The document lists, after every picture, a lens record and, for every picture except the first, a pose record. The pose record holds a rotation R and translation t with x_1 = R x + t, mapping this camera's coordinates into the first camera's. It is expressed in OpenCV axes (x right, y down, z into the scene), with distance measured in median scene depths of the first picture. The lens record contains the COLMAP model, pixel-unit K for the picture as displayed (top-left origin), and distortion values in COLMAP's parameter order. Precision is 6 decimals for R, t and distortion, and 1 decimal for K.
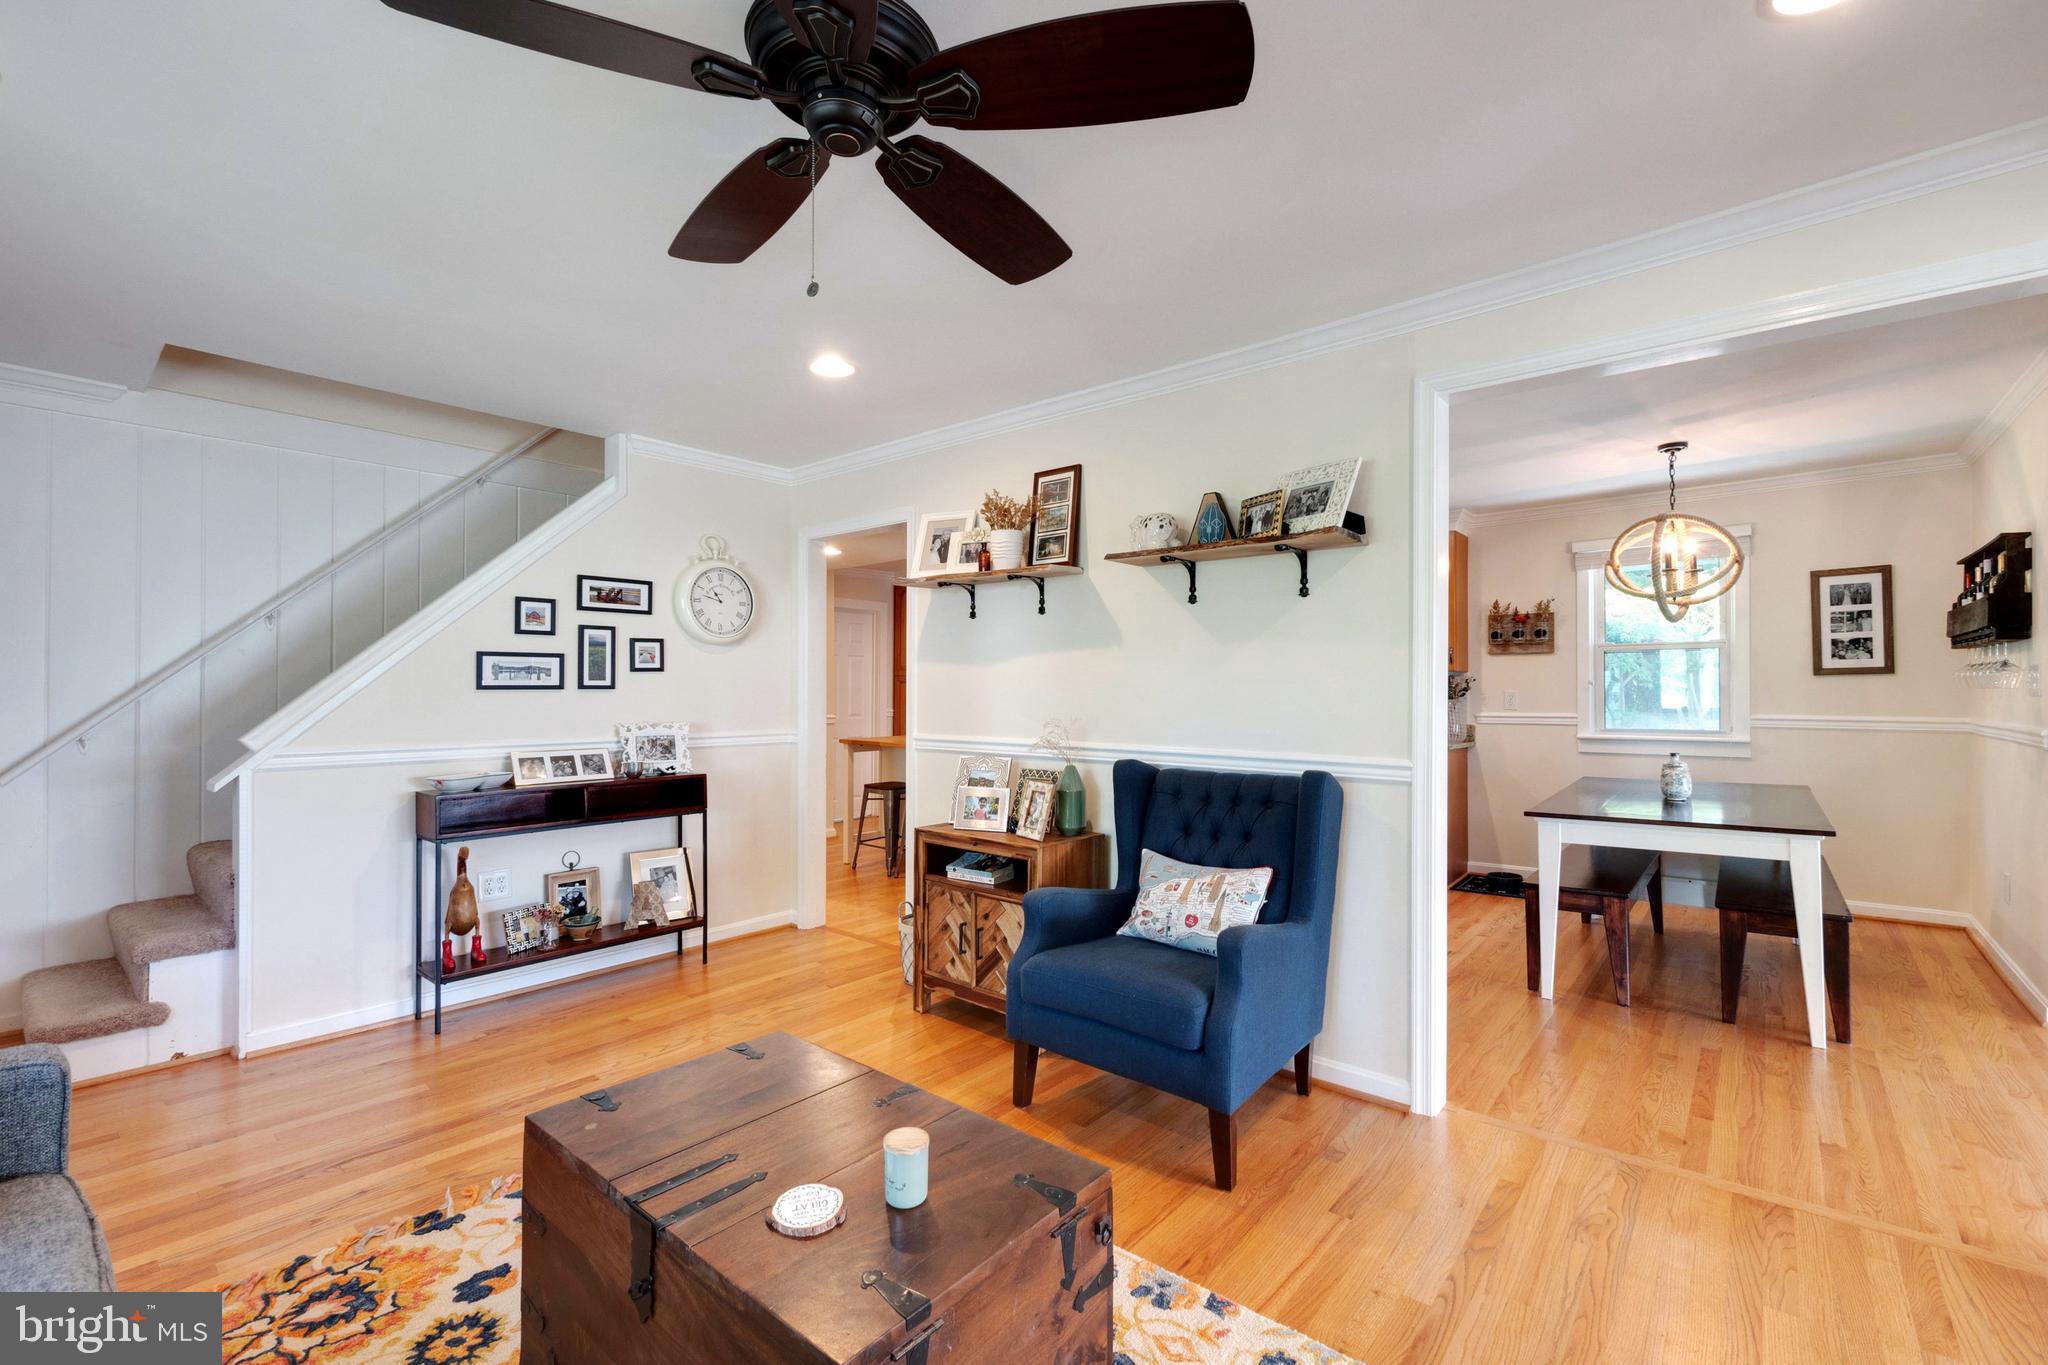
lens RADIAL K [[874.1, 0, 1016.4], [0, 874.1, 695.1], [0, 0, 1]] dist [-0.004082, 0.001255]
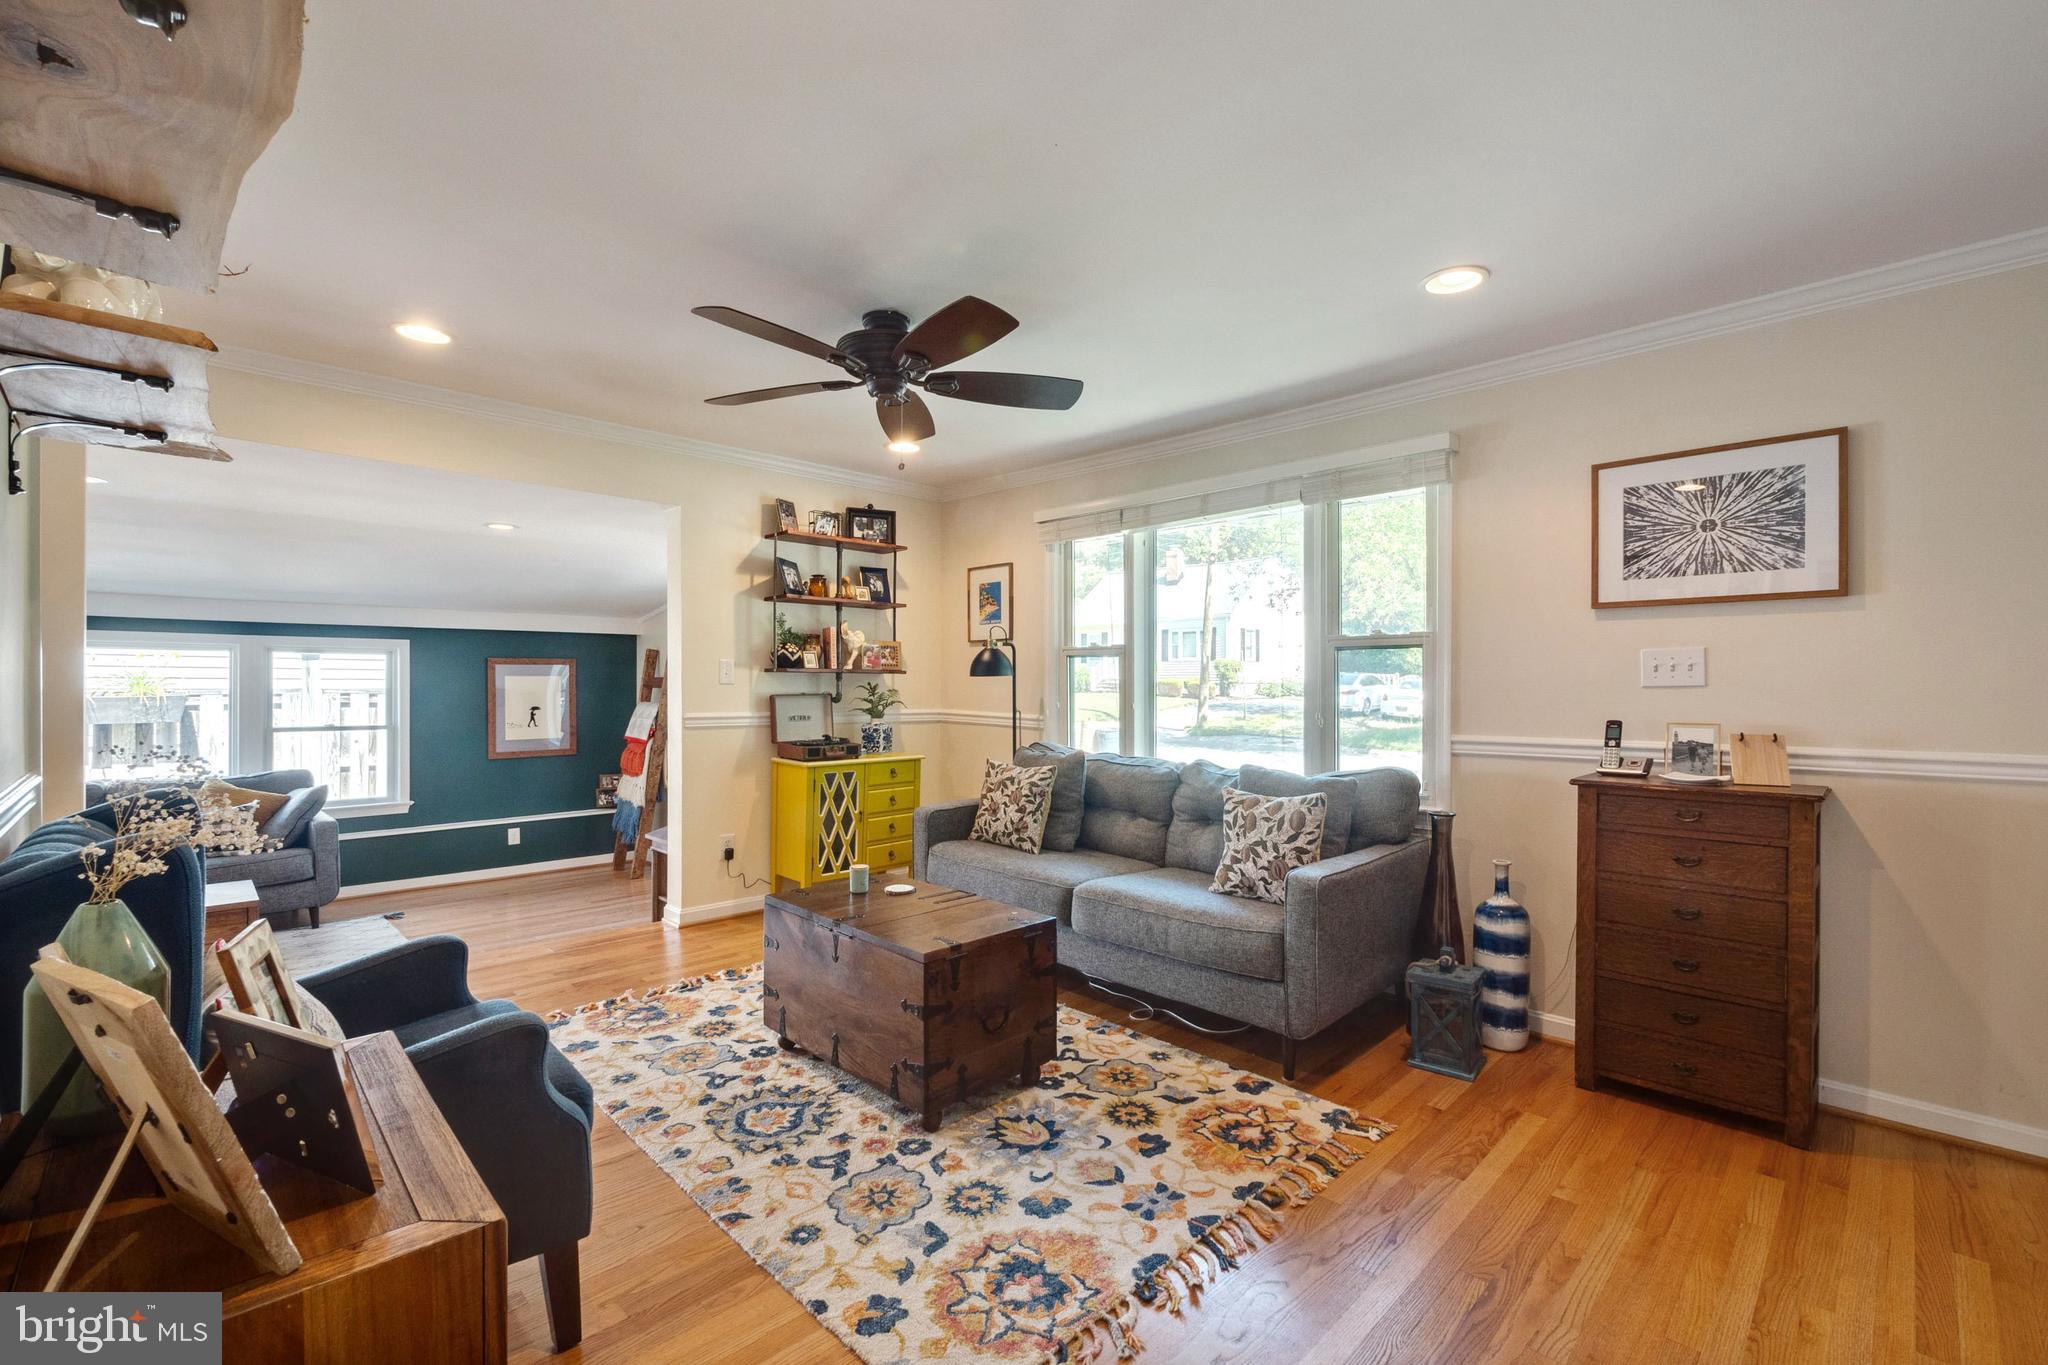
lens RADIAL K [[874.1, 0, 1027.5], [0, 874.1, 686.5], [0, 0, 1]] dist [-0.004082, 0.001255]
pose [[-0.996857, -0.007293, 0.078882, -0.258593], [-0.006995, 0.999967, 0.004061, -0.000077], [-0.078909, 0.003496, -0.996876, 1.123431]]
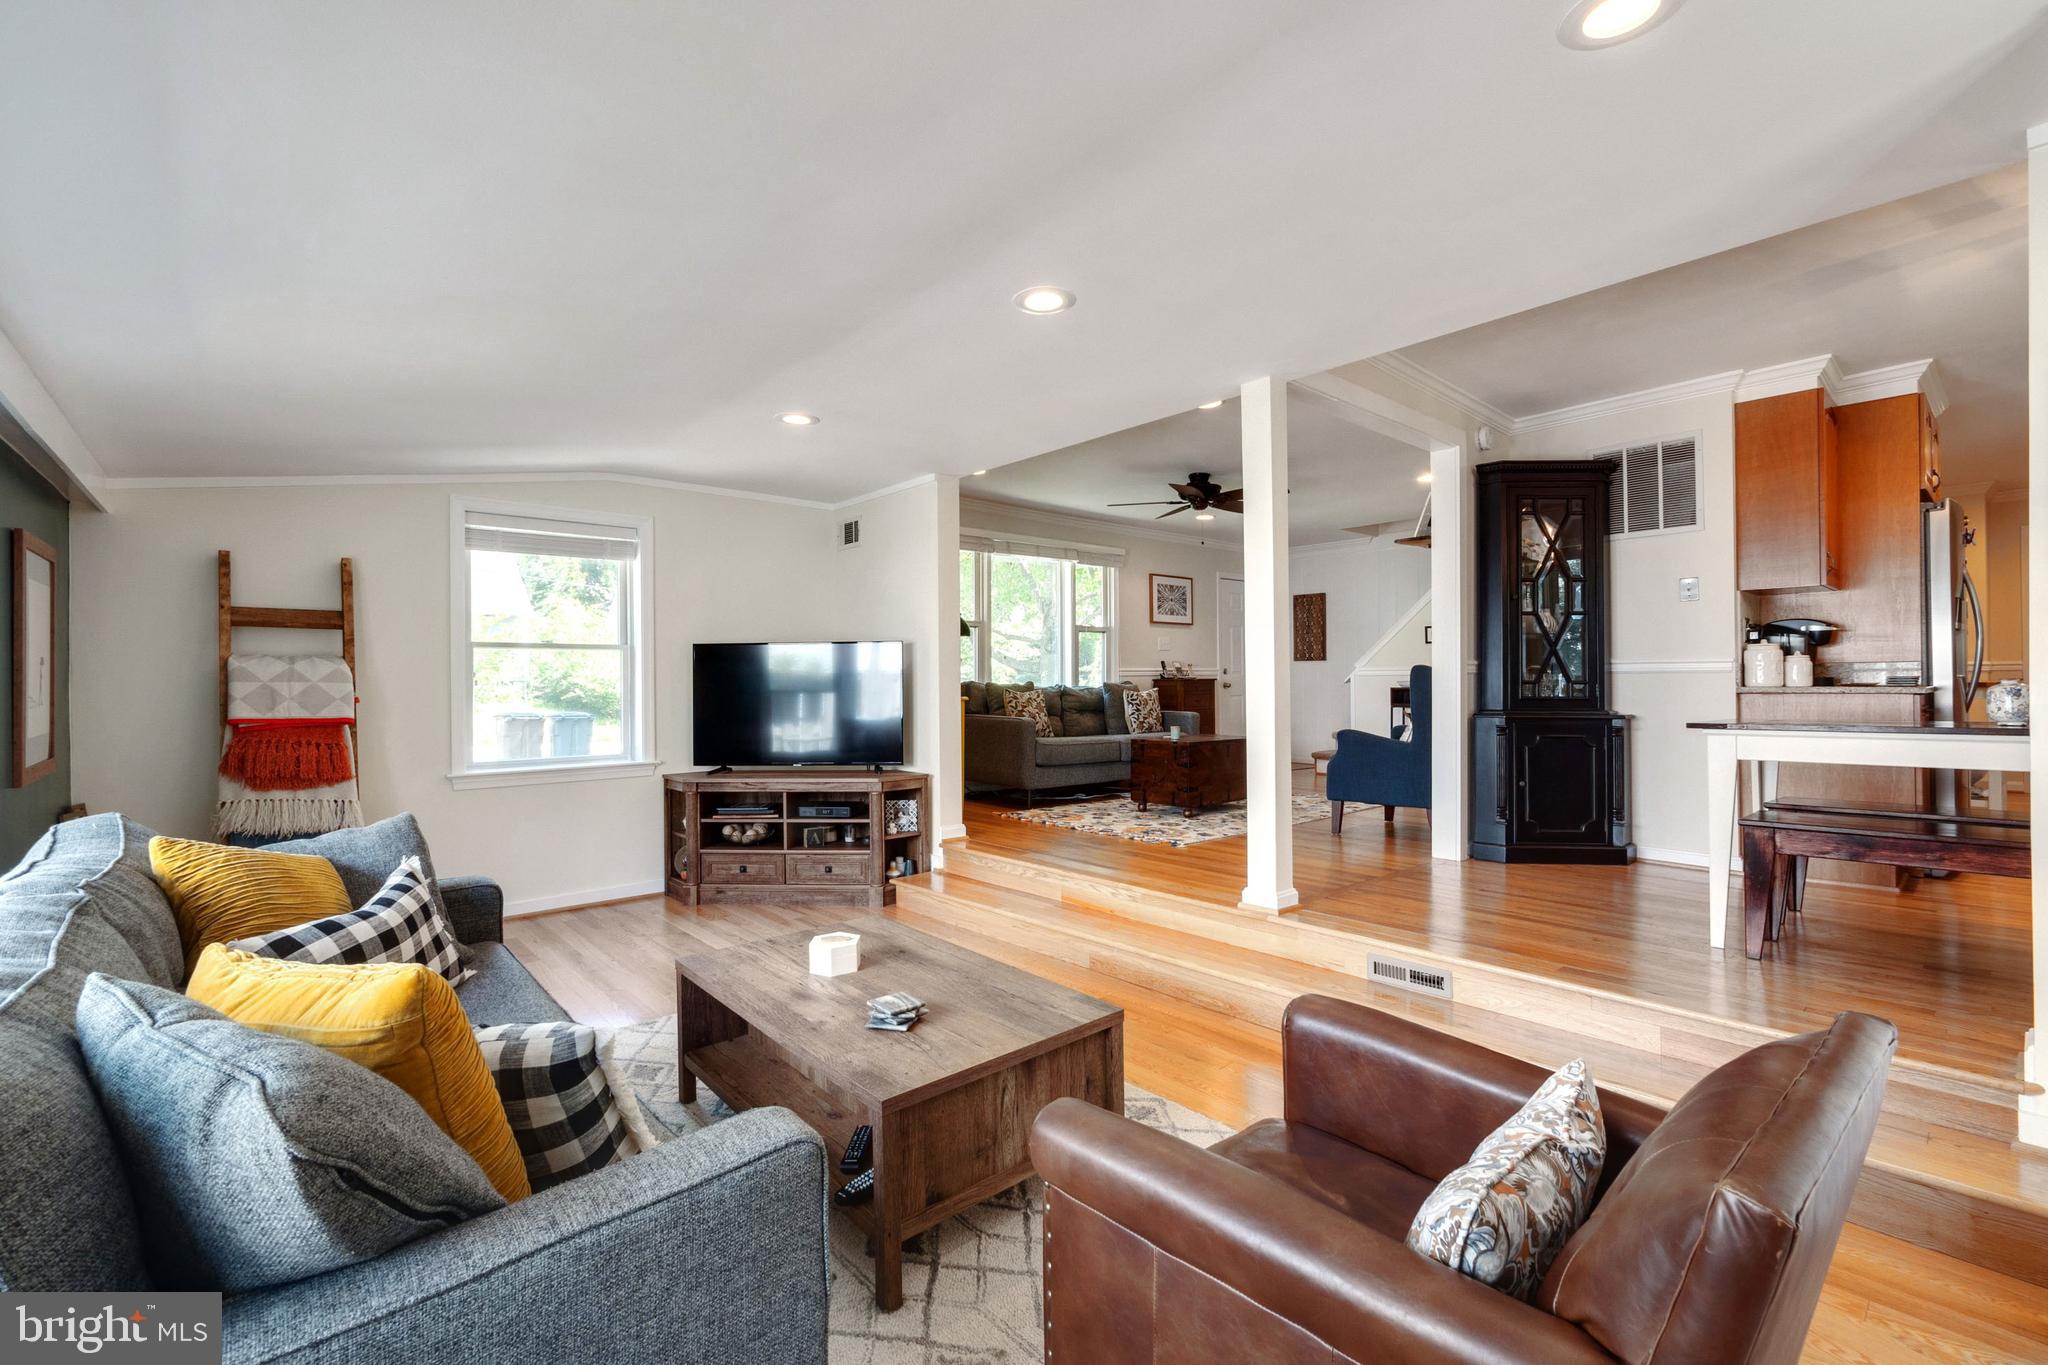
lens RADIAL K [[874.1, 0, 1024.8], [0, 874.1, 682.9], [0, 0, 1]] dist [-0.004082, 0.001255]
pose [[-0.142757, -0.000072, -0.989758, 1.635170], [0.003793, 0.999993, -0.000620, 0.087732], [0.989751, -0.003843, -0.142755, 0.288161]]
